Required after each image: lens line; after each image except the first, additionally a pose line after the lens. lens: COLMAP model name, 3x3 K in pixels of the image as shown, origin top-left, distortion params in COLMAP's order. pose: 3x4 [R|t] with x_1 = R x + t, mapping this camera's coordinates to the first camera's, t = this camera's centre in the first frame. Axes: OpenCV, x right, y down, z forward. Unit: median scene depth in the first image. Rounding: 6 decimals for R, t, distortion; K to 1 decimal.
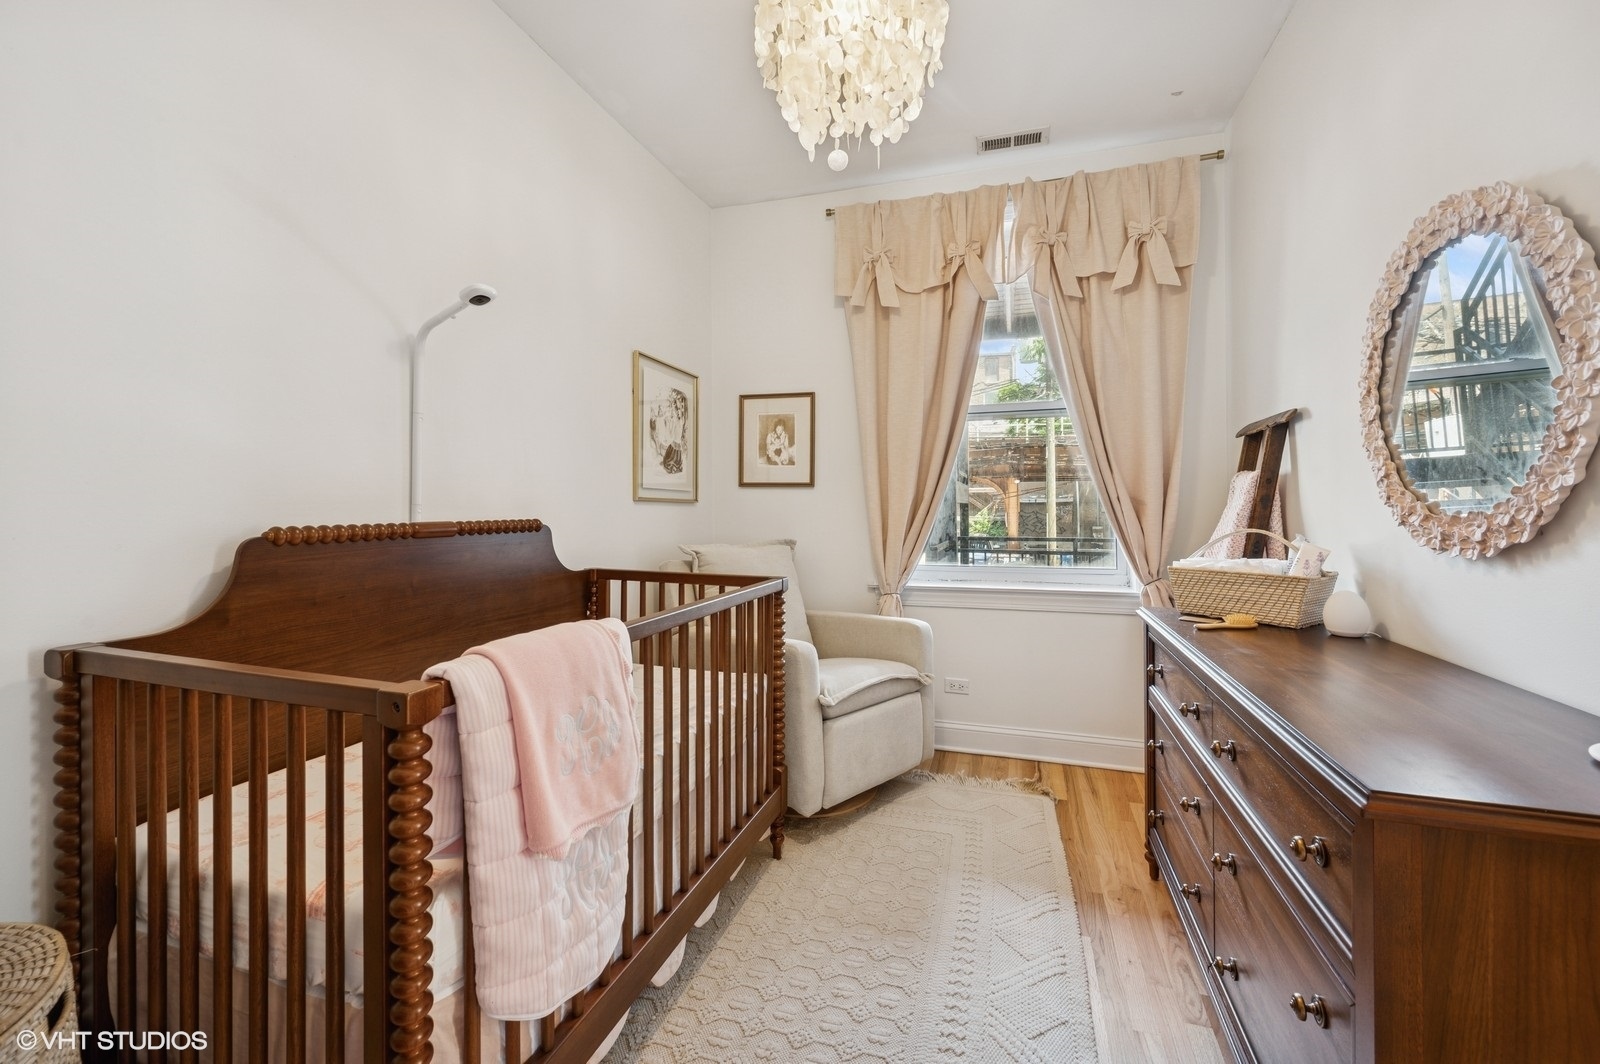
lens RADIAL K [[638.4, 0, 799.4], [0, 638.4, 519.5], [0, 0, 1]] dist [-0.007227, 0.001092]
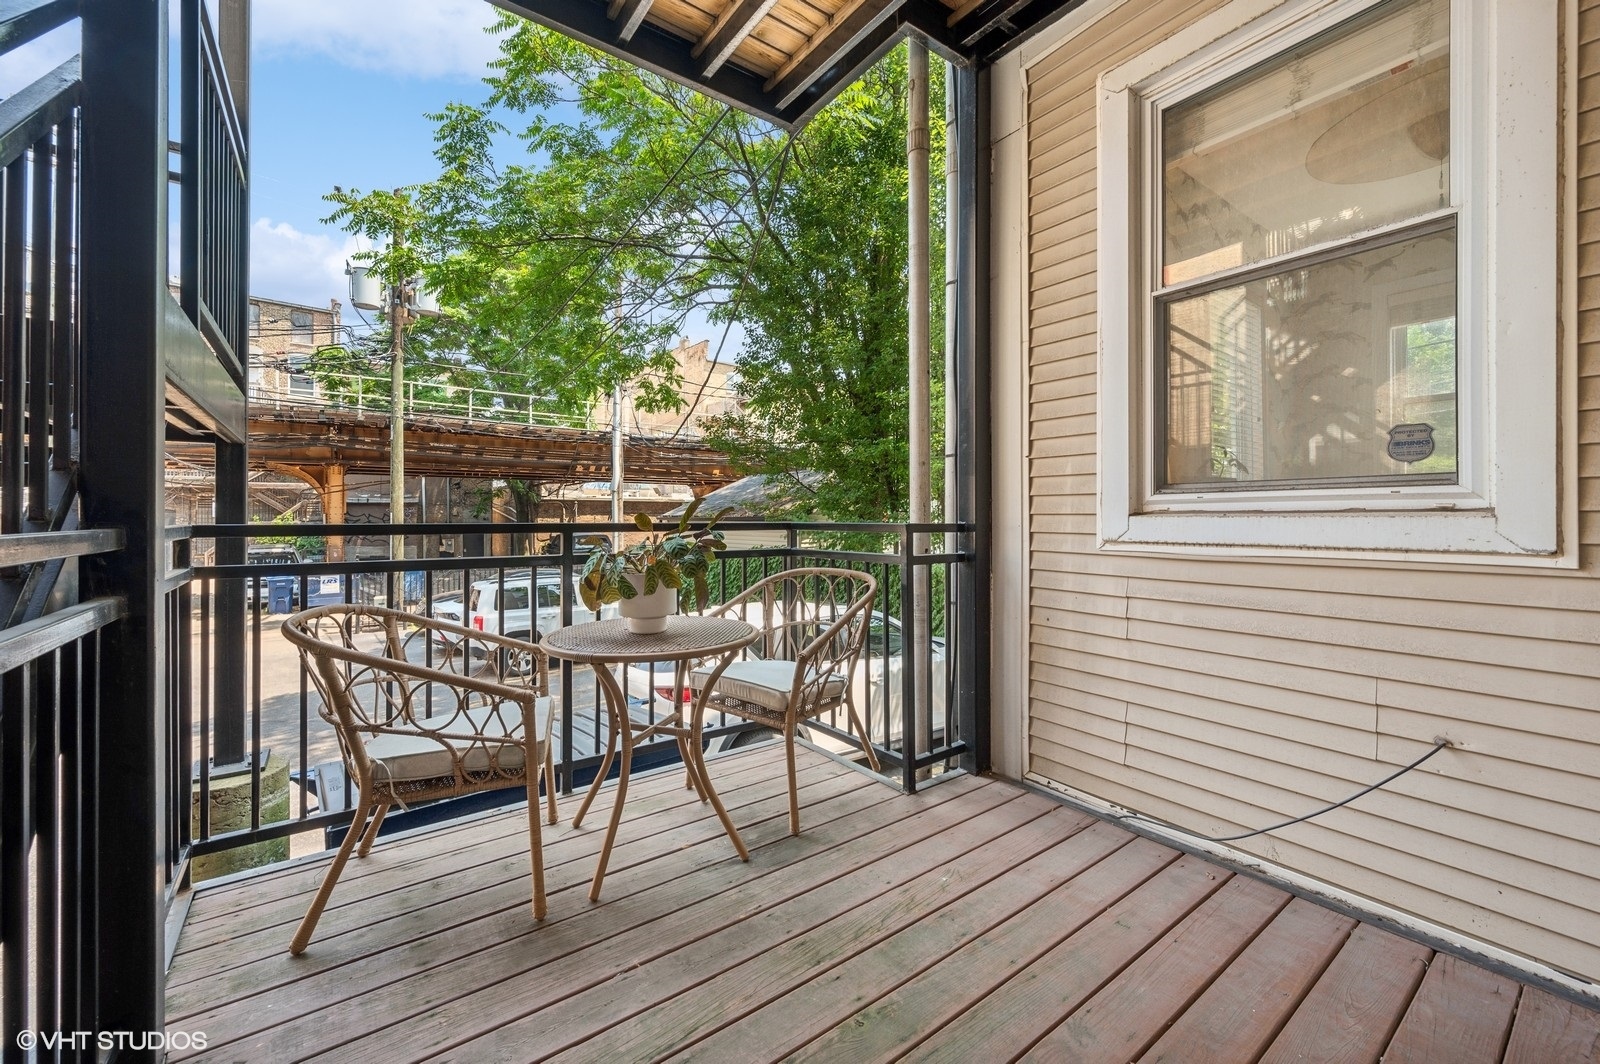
lens RADIAL K [[638.4, 0, 797.1], [0, 638.4, 520.8], [0, 0, 1]] dist [-0.007227, 0.001092]
pose [[0.574663, -0.006166, 0.818367, 0.045004], [0.009176, 0.999957, 0.001091, -0.000923], [-0.818339, 0.006882, 0.574695, 0.163447]]
